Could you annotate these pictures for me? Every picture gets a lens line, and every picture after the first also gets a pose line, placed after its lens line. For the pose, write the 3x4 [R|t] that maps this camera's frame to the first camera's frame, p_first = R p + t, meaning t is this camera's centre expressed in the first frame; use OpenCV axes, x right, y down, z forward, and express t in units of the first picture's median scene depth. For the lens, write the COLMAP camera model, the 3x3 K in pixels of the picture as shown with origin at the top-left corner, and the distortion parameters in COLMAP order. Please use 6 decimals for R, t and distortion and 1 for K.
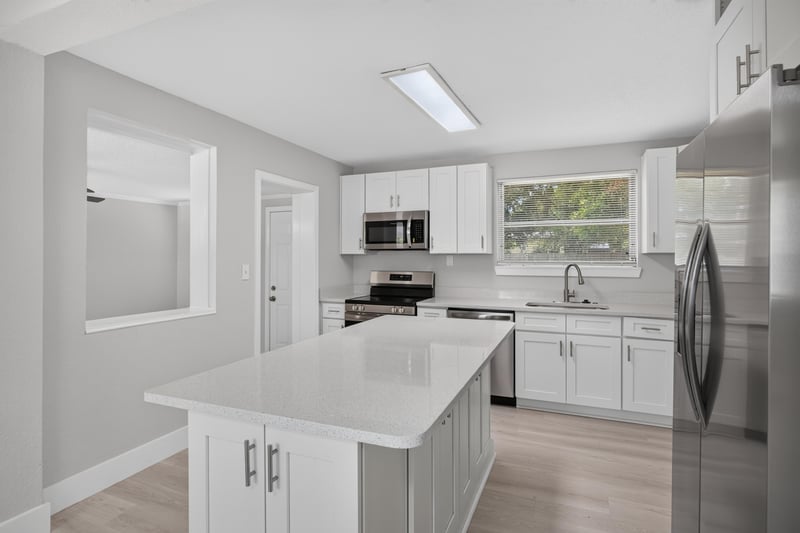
lens RADIAL K [[412.8, 0, 399.1], [0, 412.8, 258.2], [0, 0, 1]] dist [-0.003525, 0.001008]
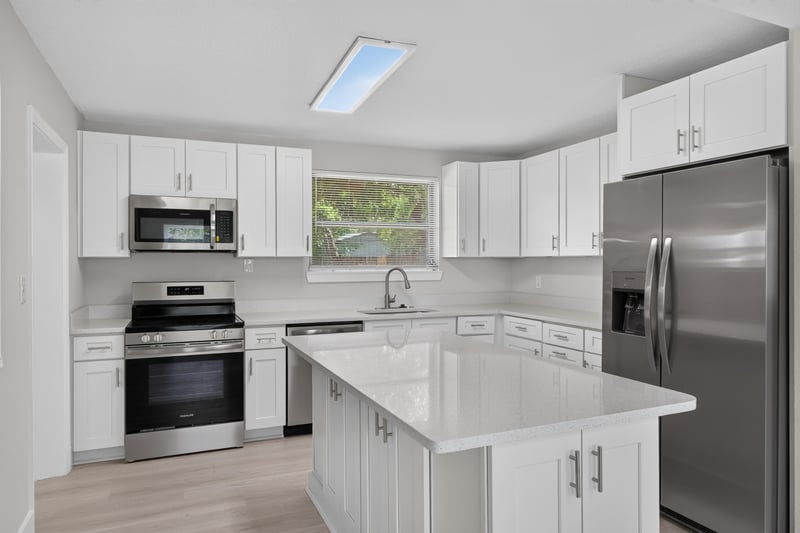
lens RADIAL K [[528.9, 0, 396.3], [0, 528.9, 263.9], [0, 0, 1]] dist [-0.016491, 0.003663]
pose [[0.702266, -0.006709, 0.711883, -0.413125], [0.005302, 0.999977, 0.004193, -0.000933], [-0.711895, 0.000830, 0.702286, 0.115345]]
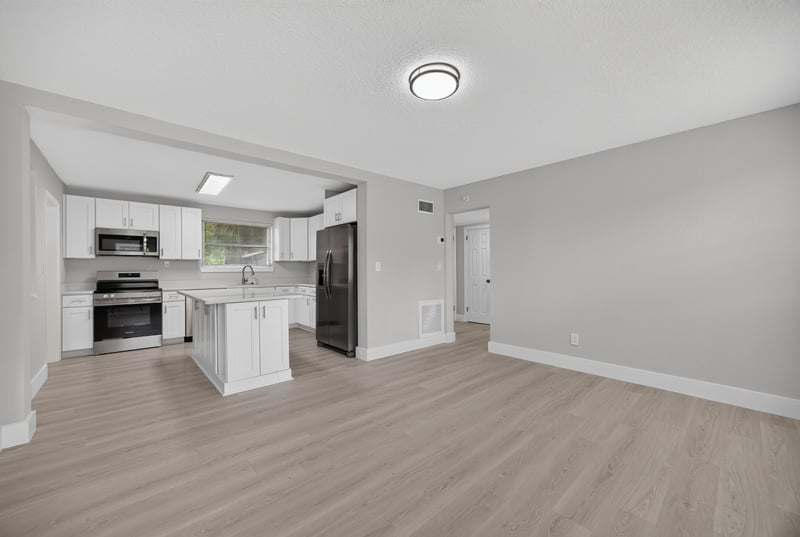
lens RADIAL K [[314.4, 0, 394.8], [0, 314.4, 270.7], [0, 0, 1]] dist [-0.000989, -0.000315]
pose [[0.451484, -0.006126, 0.892258, -0.594793], [0.008608, 0.999960, 0.002509, 0.038676], [-0.892238, 0.006547, 0.451519, -0.343966]]
